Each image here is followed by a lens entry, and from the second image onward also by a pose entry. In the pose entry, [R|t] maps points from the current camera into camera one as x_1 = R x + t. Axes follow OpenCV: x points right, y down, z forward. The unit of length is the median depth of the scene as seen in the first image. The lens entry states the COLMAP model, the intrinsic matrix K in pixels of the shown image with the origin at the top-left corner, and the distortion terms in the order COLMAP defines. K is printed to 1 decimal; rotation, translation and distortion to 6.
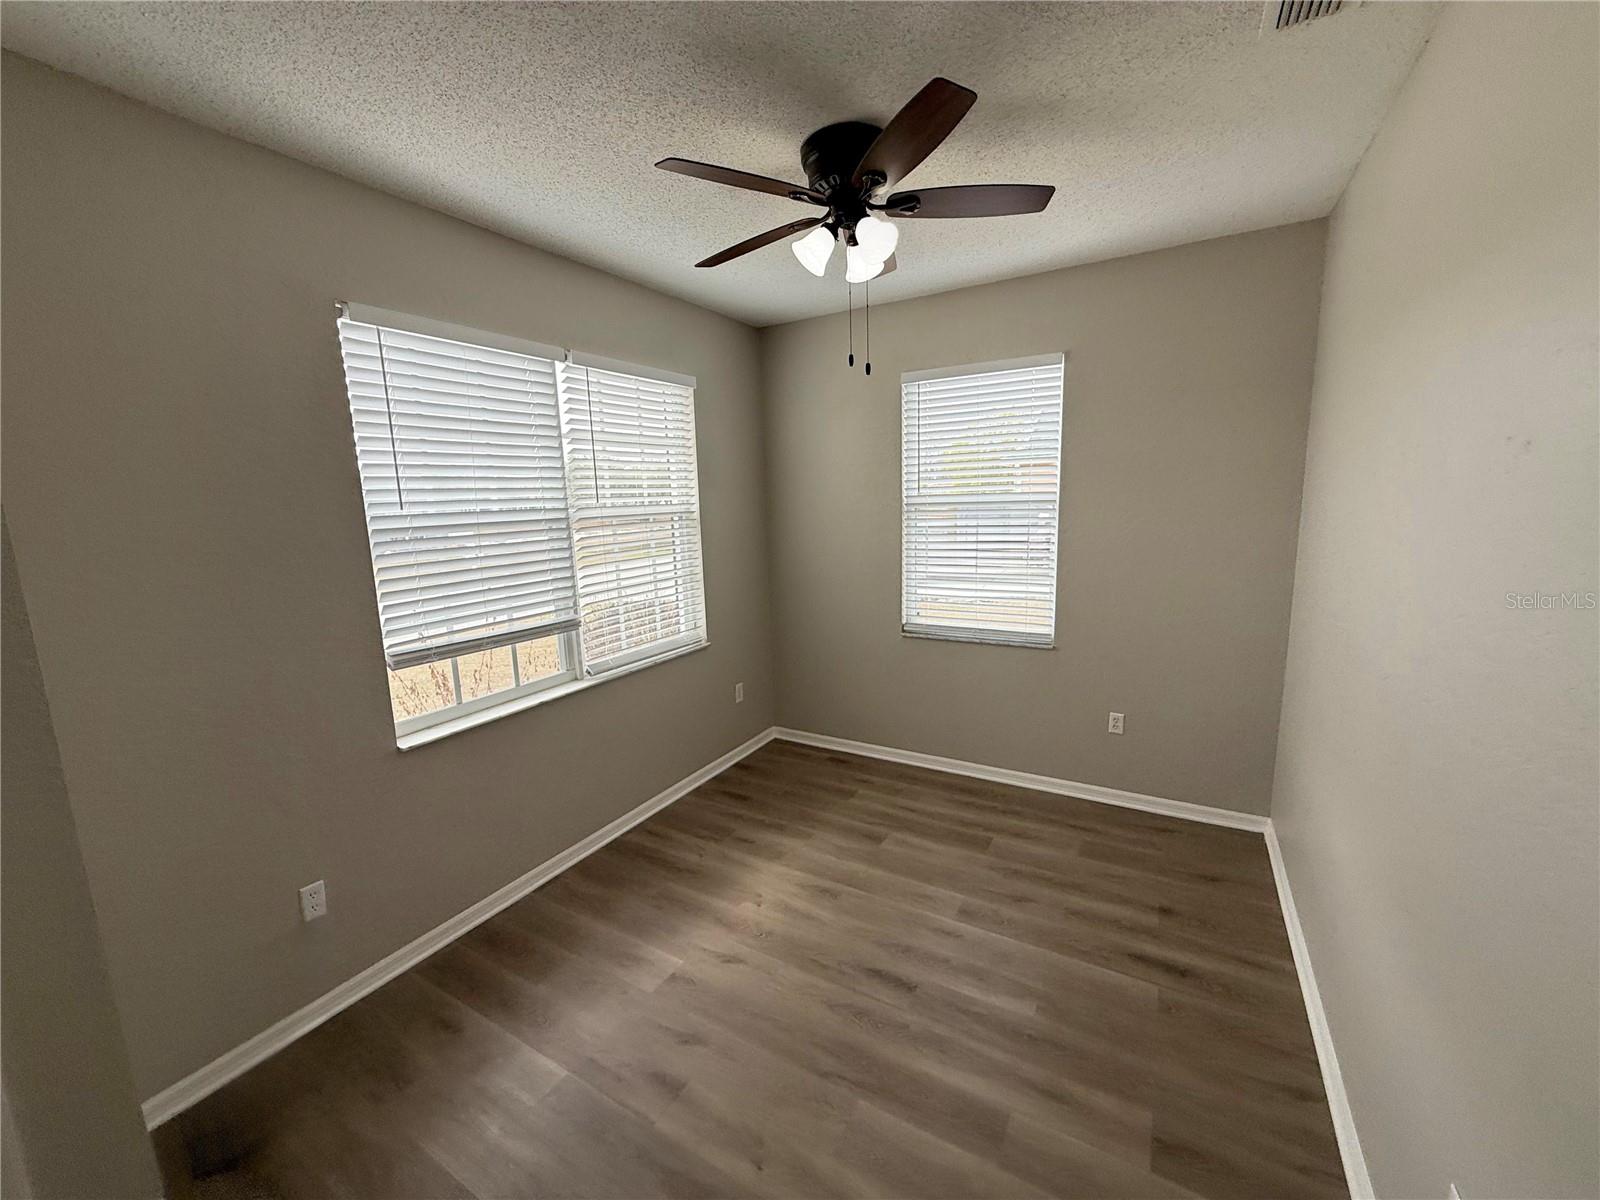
lens RADIAL K [[640.6, 0, 793.3], [0, 640.6, 599.8], [0, 0, 1]] dist [0.003254, 0.000845]
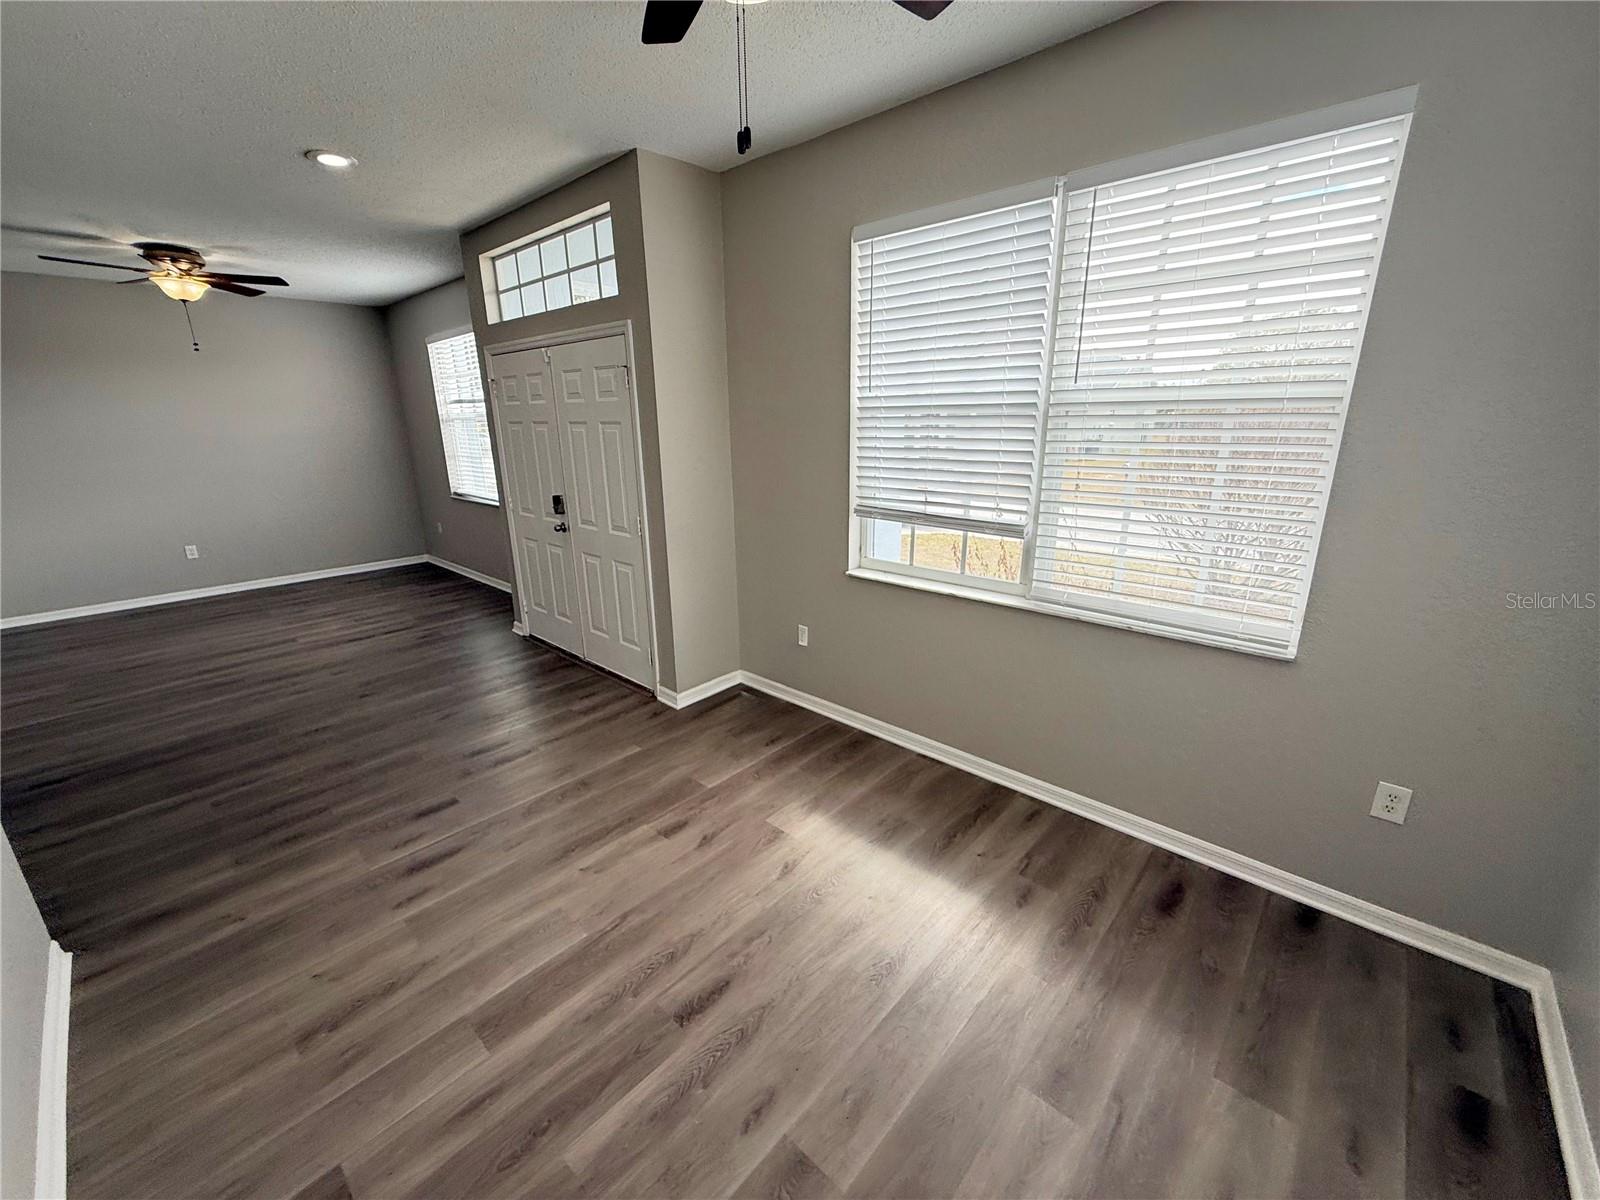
lens RADIAL K [[640.6, 0, 794.4], [0, 640.6, 599.1], [0, 0, 1]] dist [0.003254, 0.000845]
pose [[-0.212233, 0.305056, -0.928385, 0.597724], [-0.136589, 0.931441, 0.337285, -0.136573], [0.967626, 0.198390, -0.156015, 0.941138]]
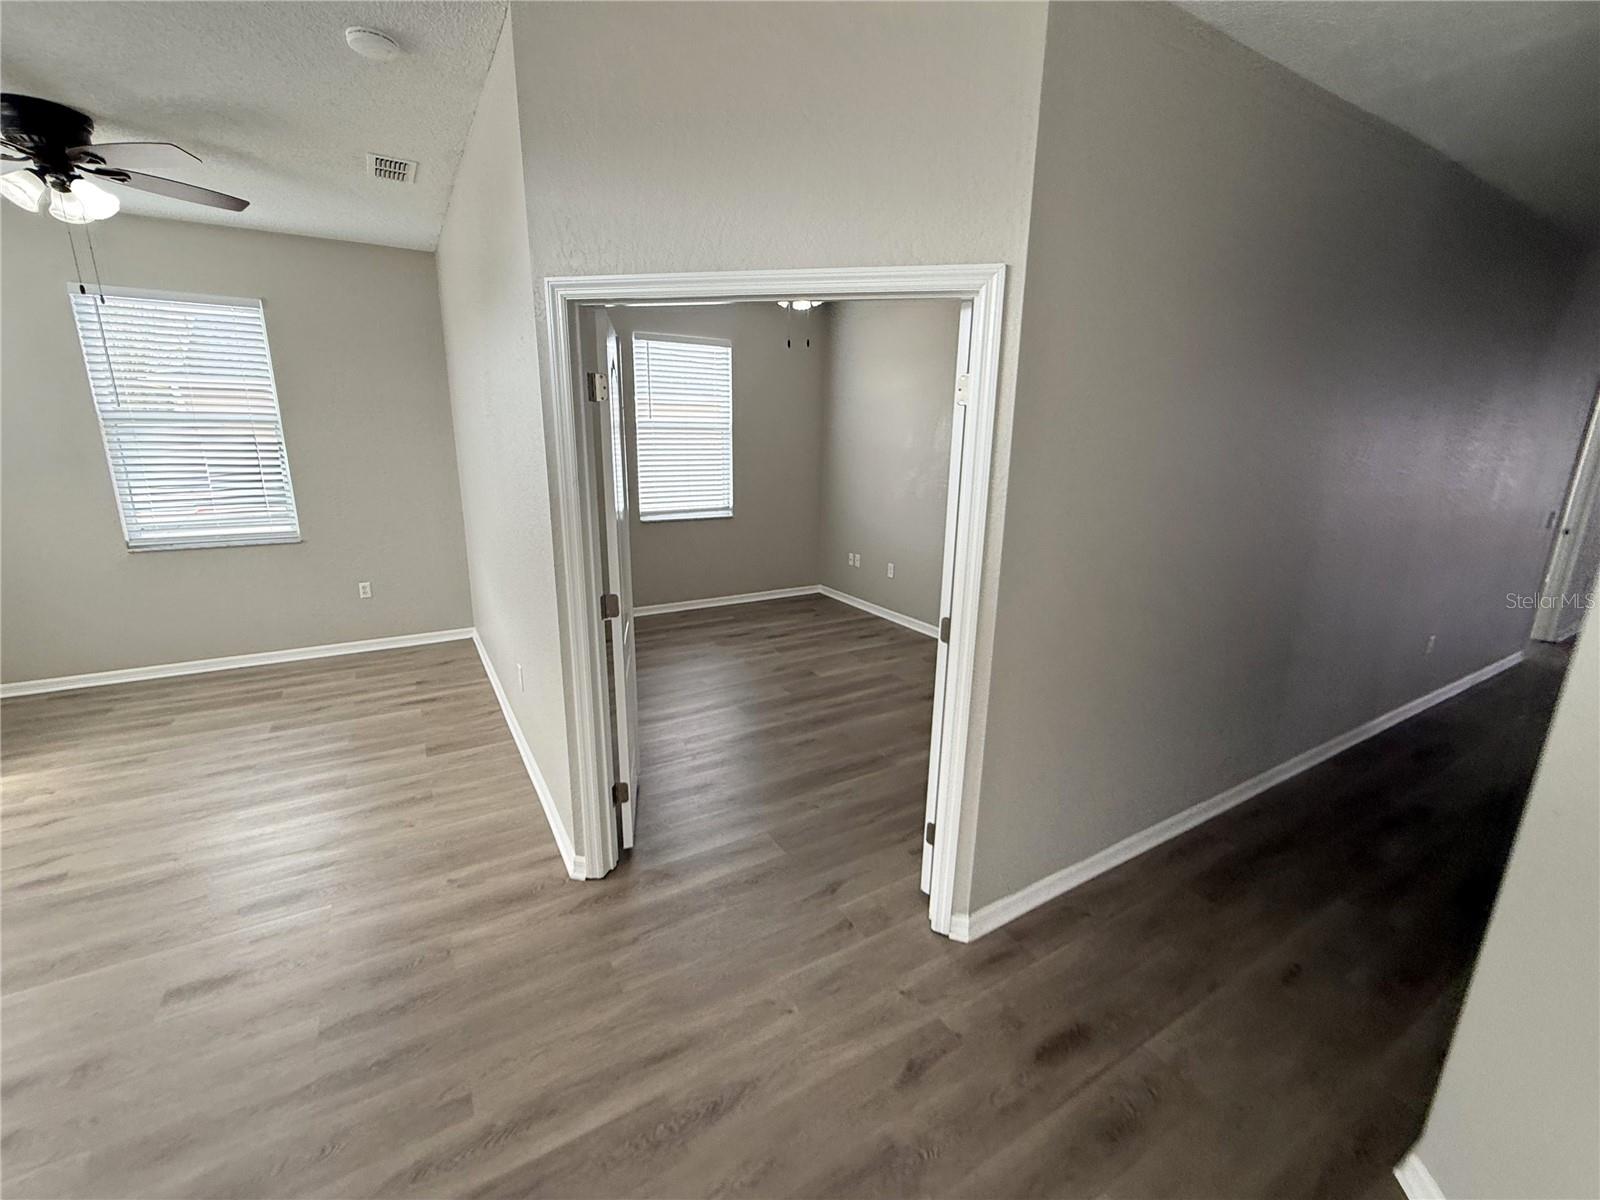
lens RADIAL K [[640.6, 0, 771.1], [0, 640.6, 585.5], [0, 0, 1]] dist [0.003254, 0.000845]
pose [[0.483768, -0.172973, 0.857933, -0.316775], [0.111529, 0.984467, 0.135595, 0.120333], [-0.868061, 0.030088, 0.495545, -0.544892]]
